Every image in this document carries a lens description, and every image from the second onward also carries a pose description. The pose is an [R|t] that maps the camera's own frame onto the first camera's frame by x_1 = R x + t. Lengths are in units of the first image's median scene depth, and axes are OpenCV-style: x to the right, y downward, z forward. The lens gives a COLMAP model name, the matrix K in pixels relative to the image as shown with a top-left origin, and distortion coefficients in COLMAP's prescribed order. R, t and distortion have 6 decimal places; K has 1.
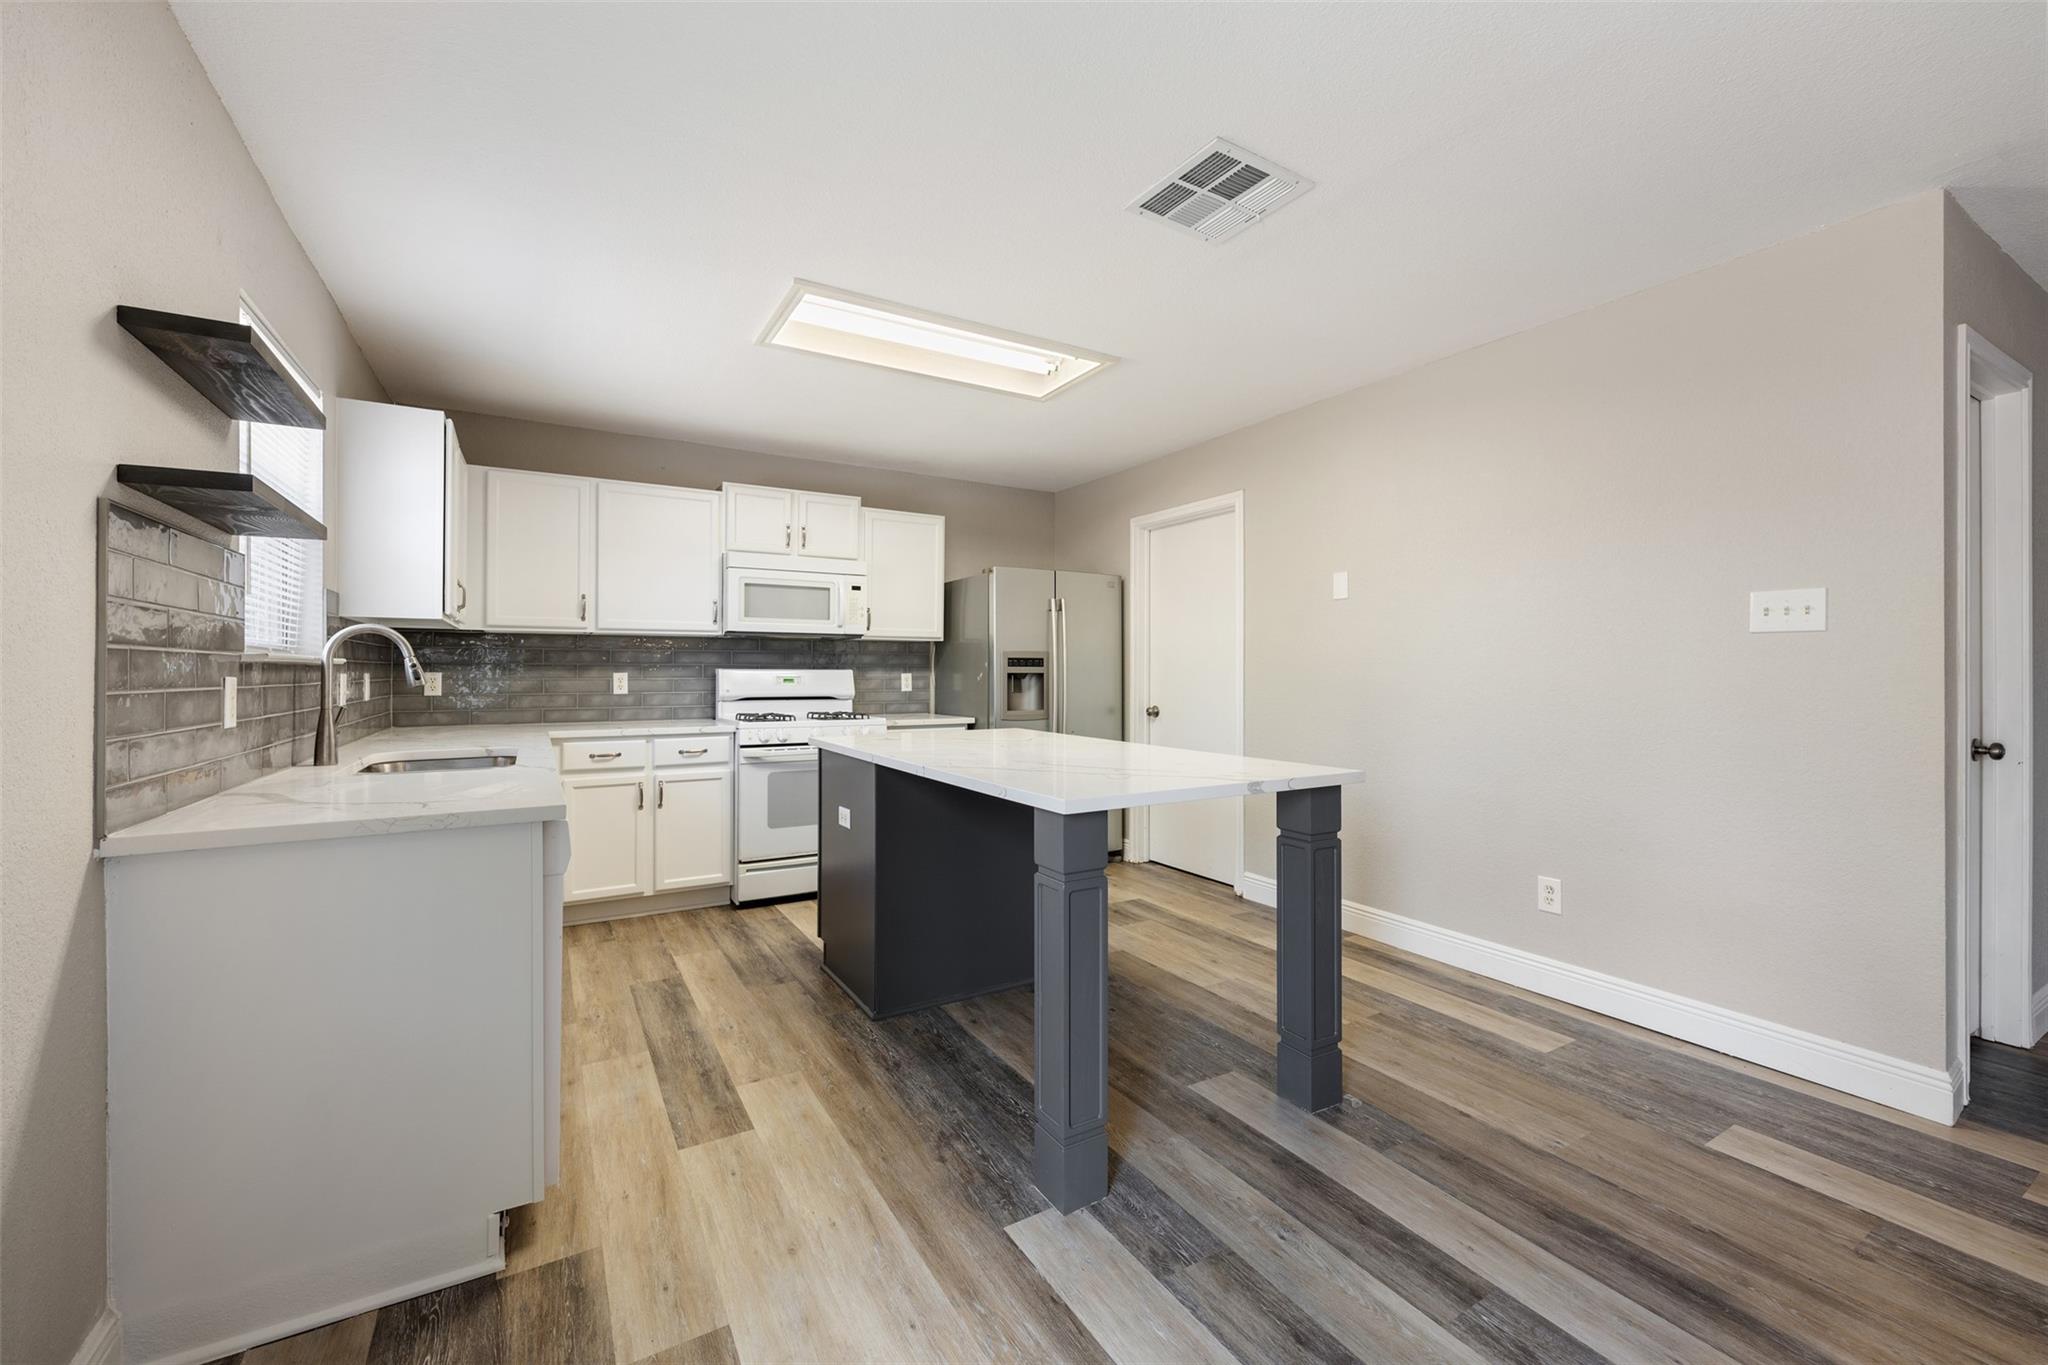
lens RADIAL K [[820.7, 0, 1025.7], [0, 820.7, 664.1], [0, 0, 1]] dist [-0.001156, -0.000158]
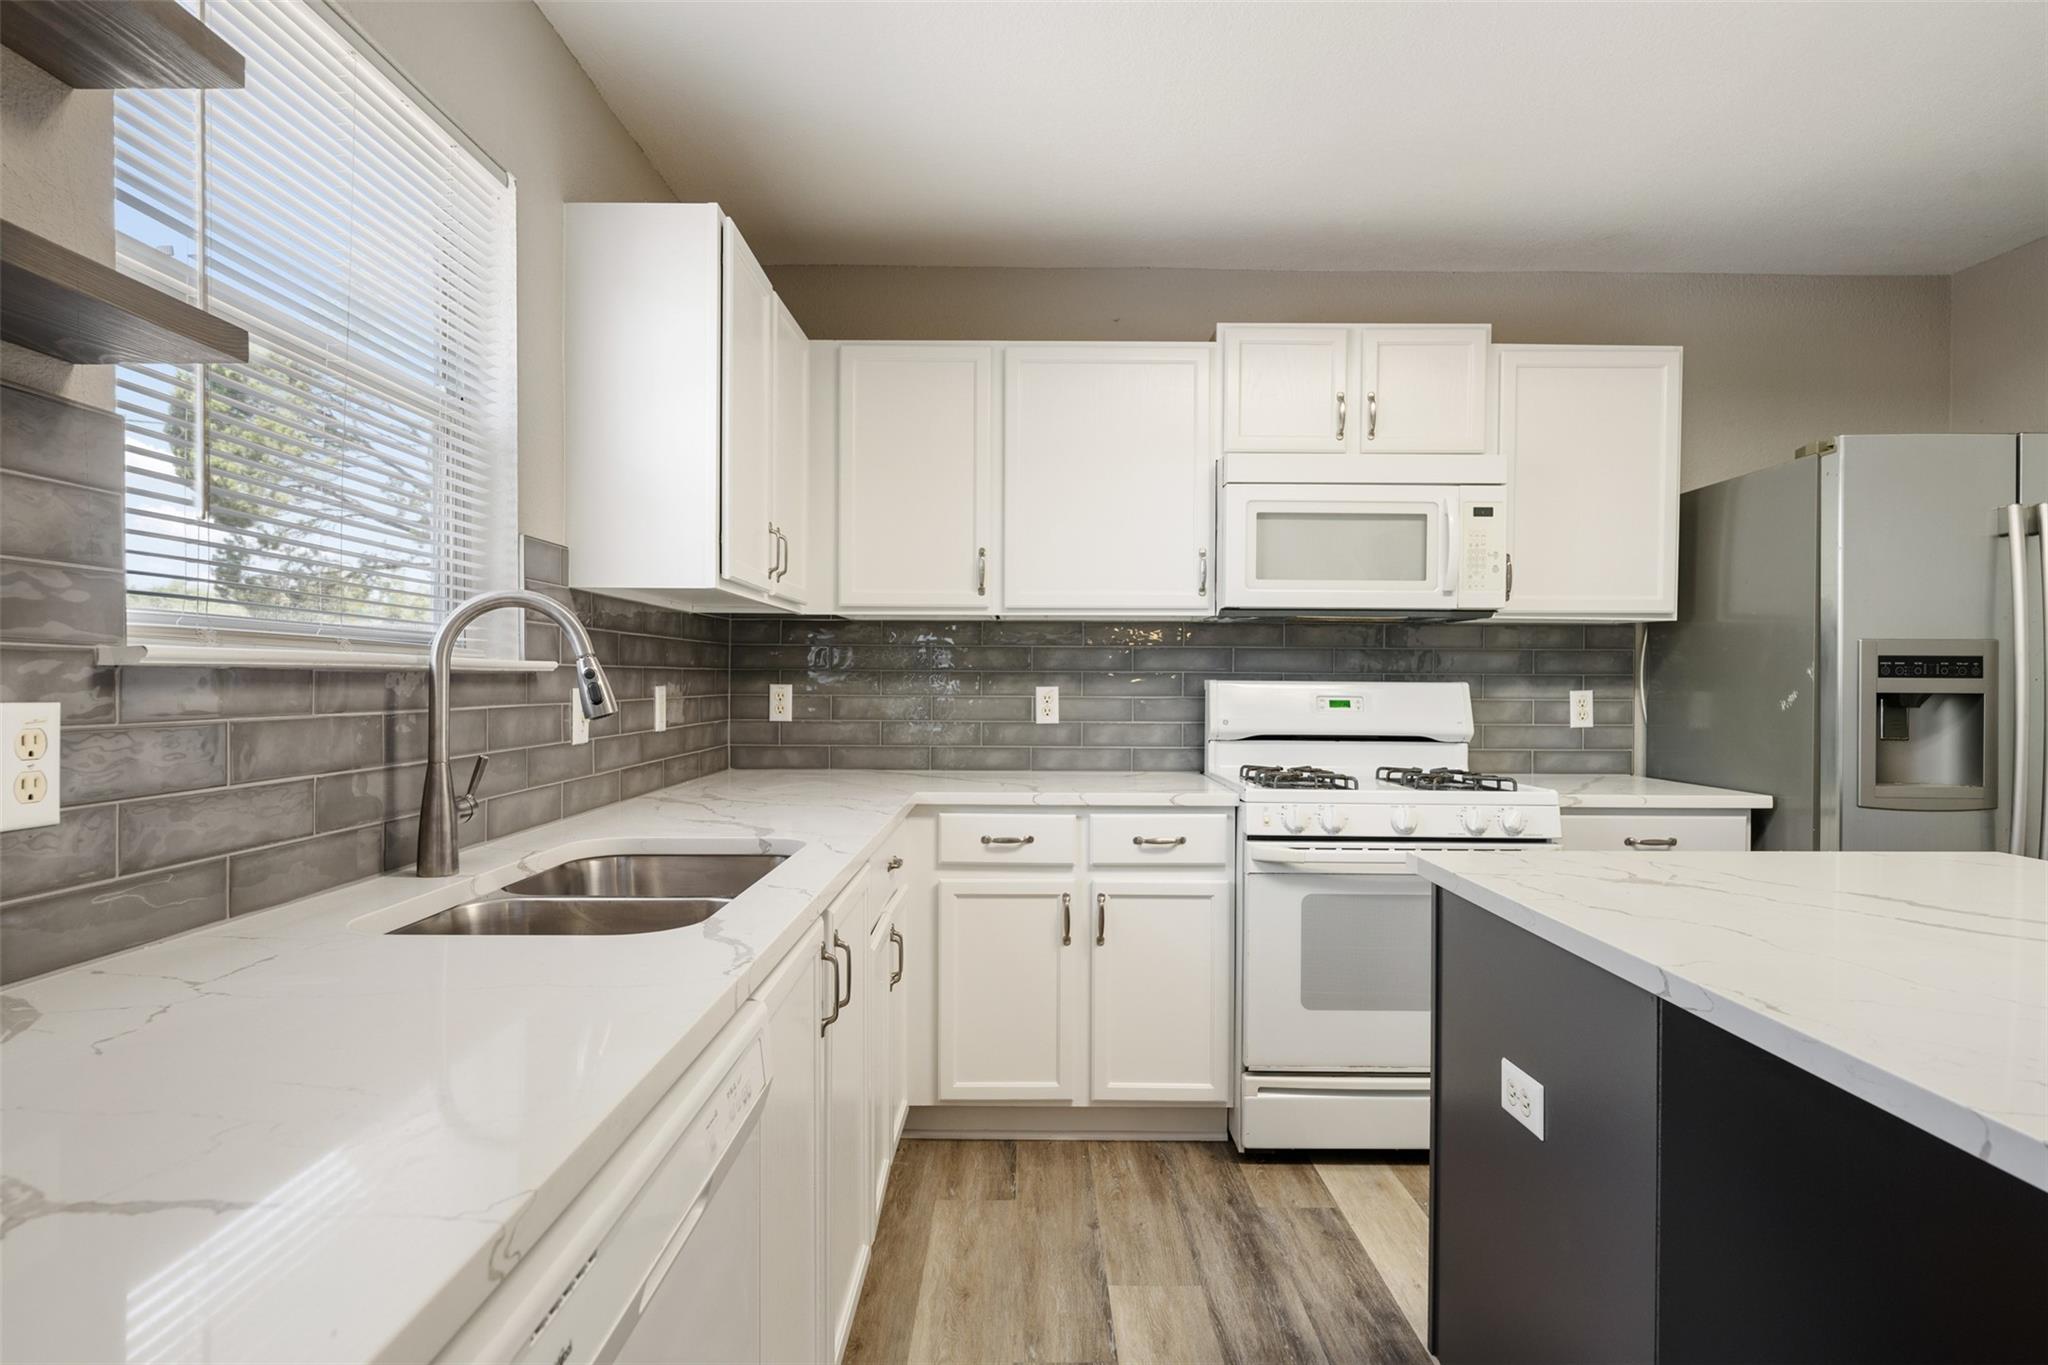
lens RADIAL K [[1108.4, 0, 1024.2], [0, 1108.4, 687.5], [0, 0, 1]] dist [-0.002003, -0.000180]
pose [[0.858736, 0.007429, -0.512365, -0.122956], [-0.000107, 0.999897, 0.014319, 0.000236], [0.512419, -0.012242, 0.858649, 0.362345]]
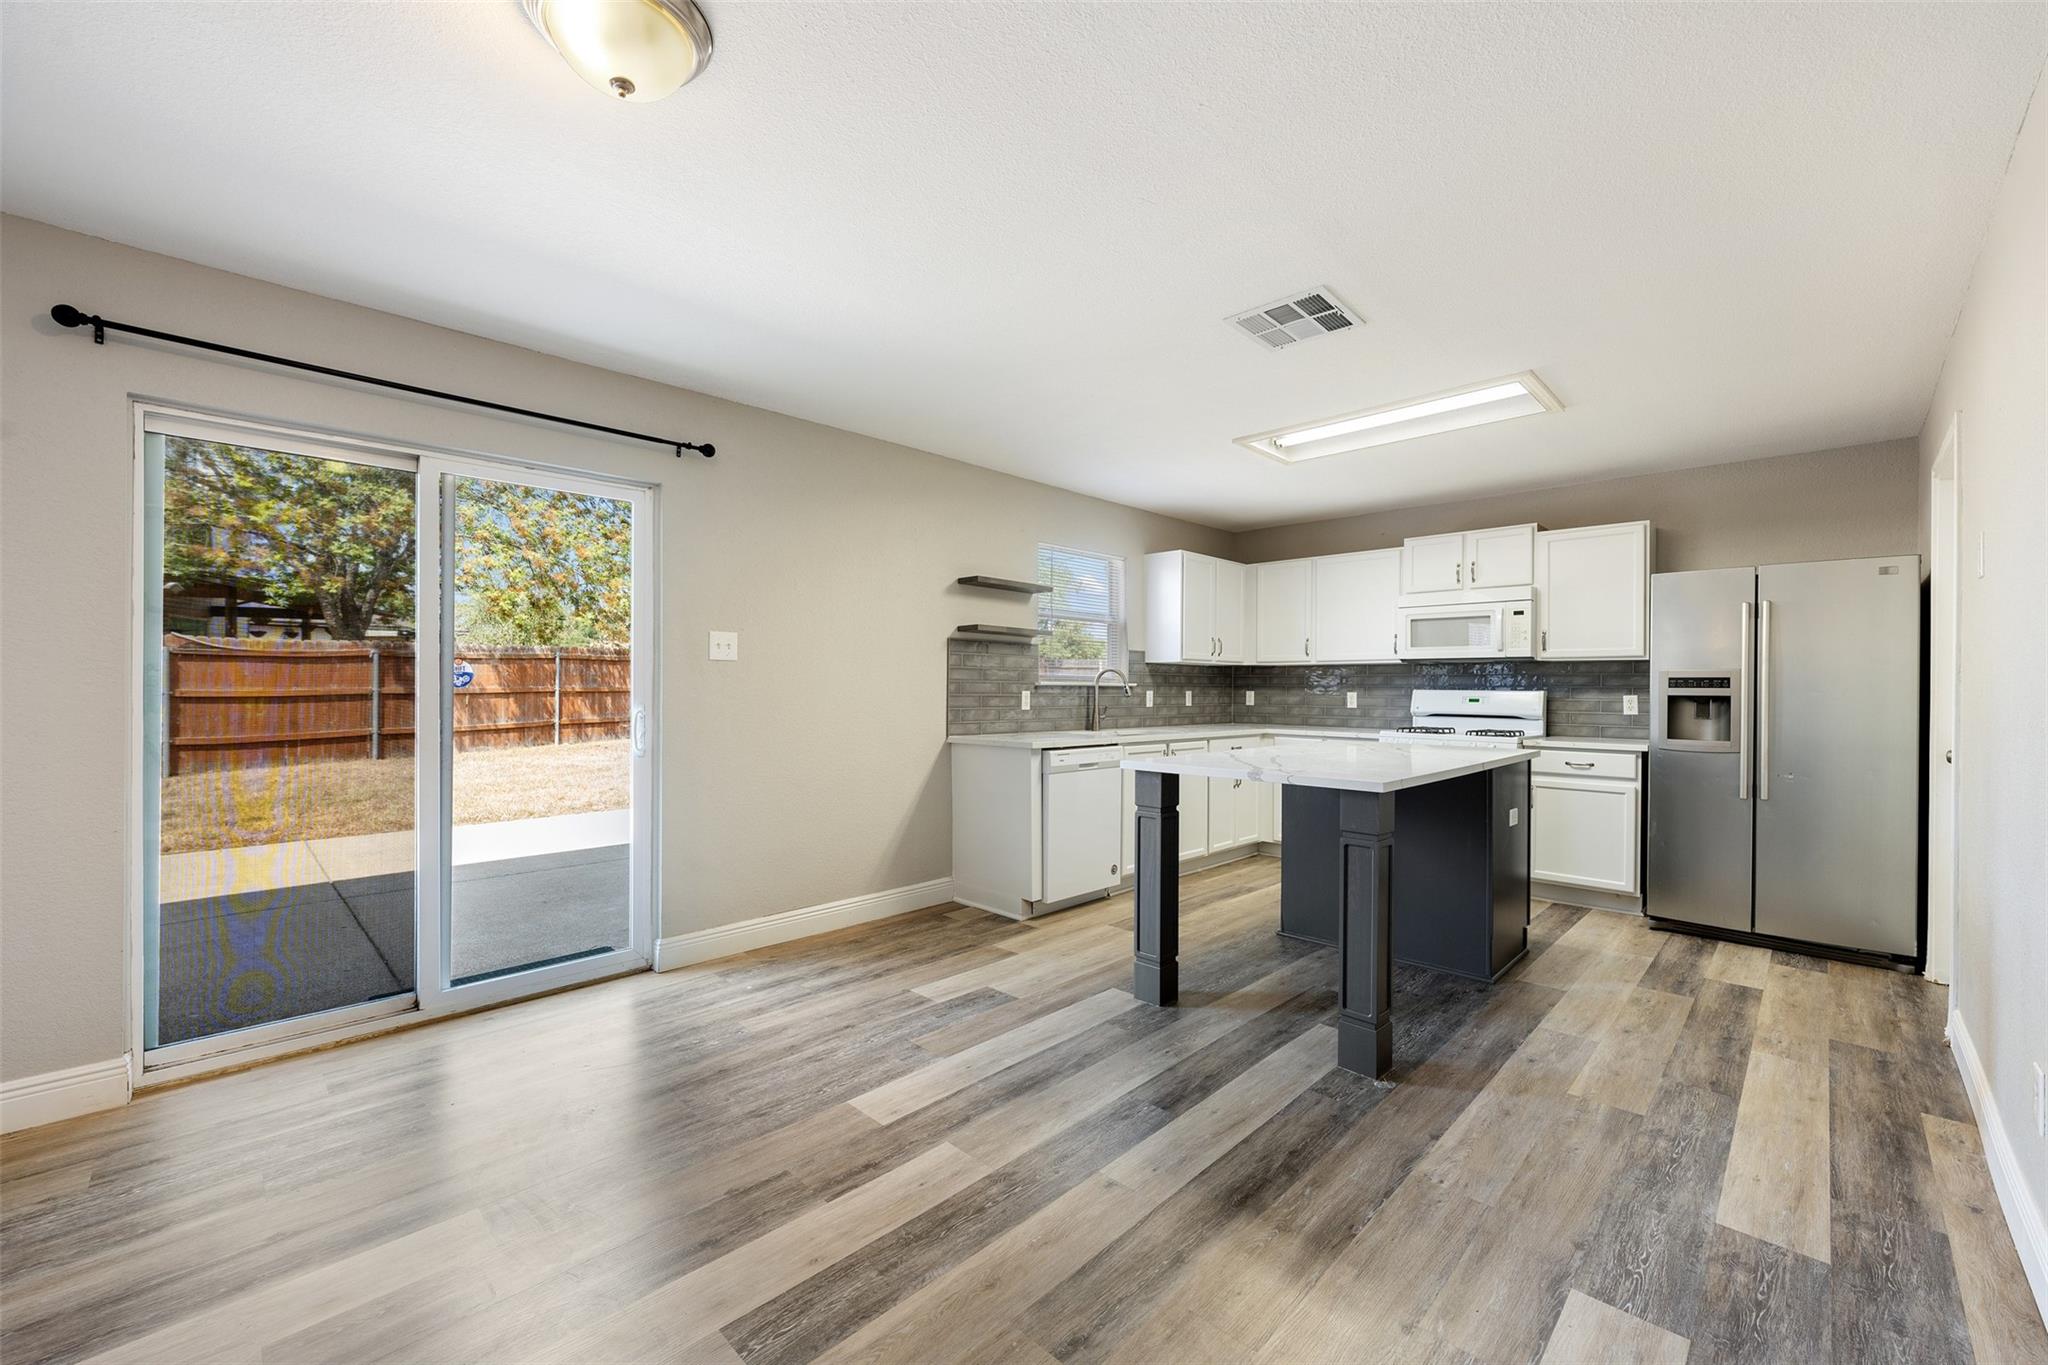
lens RADIAL K [[814.2, 0, 1024.6], [0, 814.2, 685.3], [0, 0, 1]] dist [-0.000392, 0.000106]
pose [[0.252789, -0.002310, -0.967519, 0.749463], [0.001325, 0.999997, -0.002042, 0.001243], [0.967521, -0.000766, 0.252791, 0.147457]]
